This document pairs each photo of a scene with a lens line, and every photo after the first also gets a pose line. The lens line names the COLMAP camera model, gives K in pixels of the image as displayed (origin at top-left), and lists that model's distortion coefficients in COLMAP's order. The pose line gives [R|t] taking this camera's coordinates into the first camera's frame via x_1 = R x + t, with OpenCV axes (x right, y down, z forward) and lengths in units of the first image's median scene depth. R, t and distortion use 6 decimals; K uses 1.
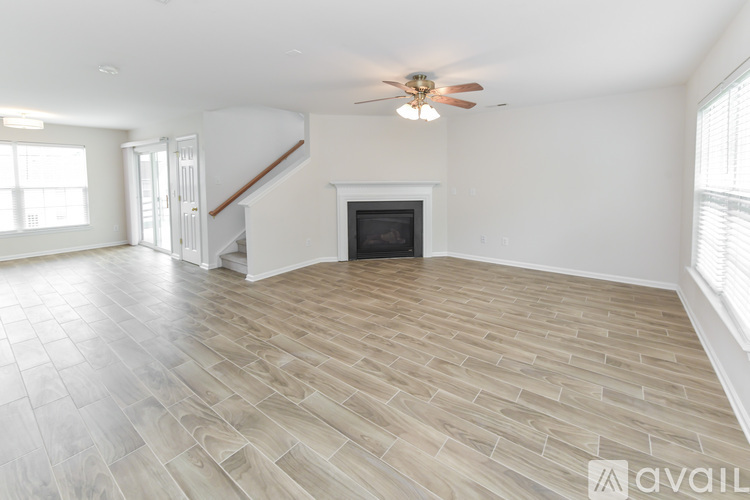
lens RADIAL K [[321.0, 0, 375.5], [0, 321.0, 203.2], [0, 0, 1]] dist [-0.000839, -0.000458]
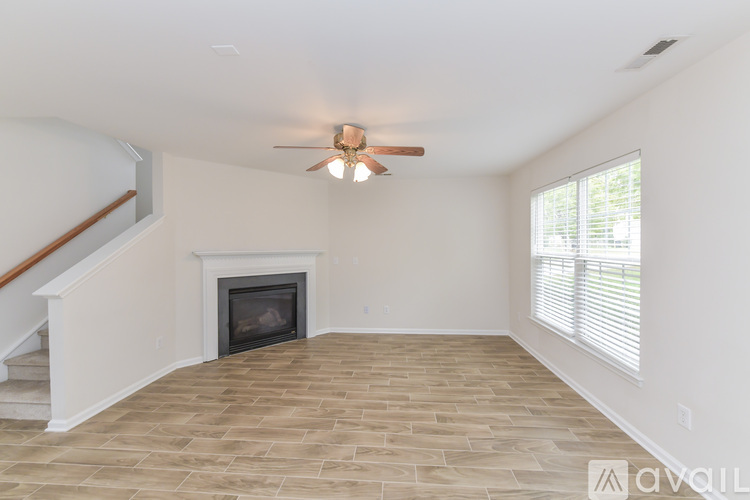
lens RADIAL K [[325.5, 0, 375.0], [0, 325.5, 250.0], [0, 0, 1]] dist [0.000395, -0.000625]
pose [[0.842190, -0.004980, 0.539159, -0.233349], [0.038011, 0.998018, -0.050158, -0.022792], [-0.537840, 0.062736, 0.840709, 0.212416]]
